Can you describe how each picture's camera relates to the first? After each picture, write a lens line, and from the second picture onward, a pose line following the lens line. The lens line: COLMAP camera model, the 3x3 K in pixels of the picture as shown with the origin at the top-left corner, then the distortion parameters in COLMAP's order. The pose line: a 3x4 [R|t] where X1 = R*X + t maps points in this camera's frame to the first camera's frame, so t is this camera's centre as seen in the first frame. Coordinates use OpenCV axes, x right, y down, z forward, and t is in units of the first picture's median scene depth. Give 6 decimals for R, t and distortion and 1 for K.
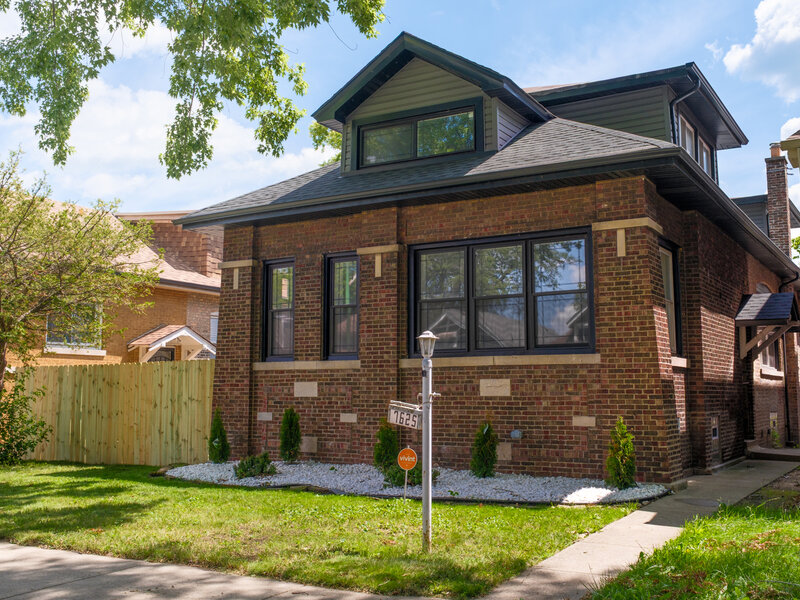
lens RADIAL K [[865.3, 0, 400.2], [0, 865.3, 295.7], [0, 0, 1]] dist [-0.015687, 0.000000]
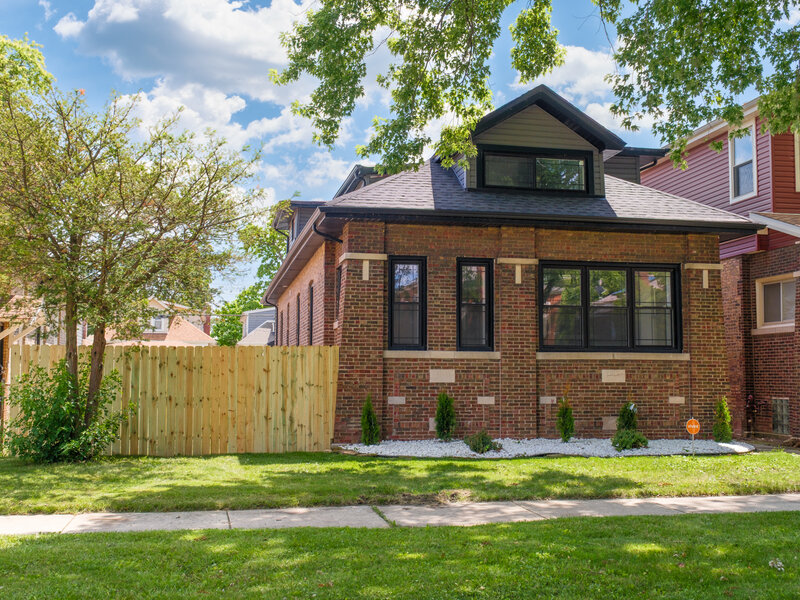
lens RADIAL K [[927.2, 0, 399.8], [0, 927.2, 304.1], [0, 0, 1]] dist [-0.006957, 0.000000]
pose [[0.738330, 0.059032, 0.671851, -1.010384], [-0.080602, 0.996746, 0.001000, 0.018585], [-0.669606, -0.054891, 0.740685, 0.150574]]
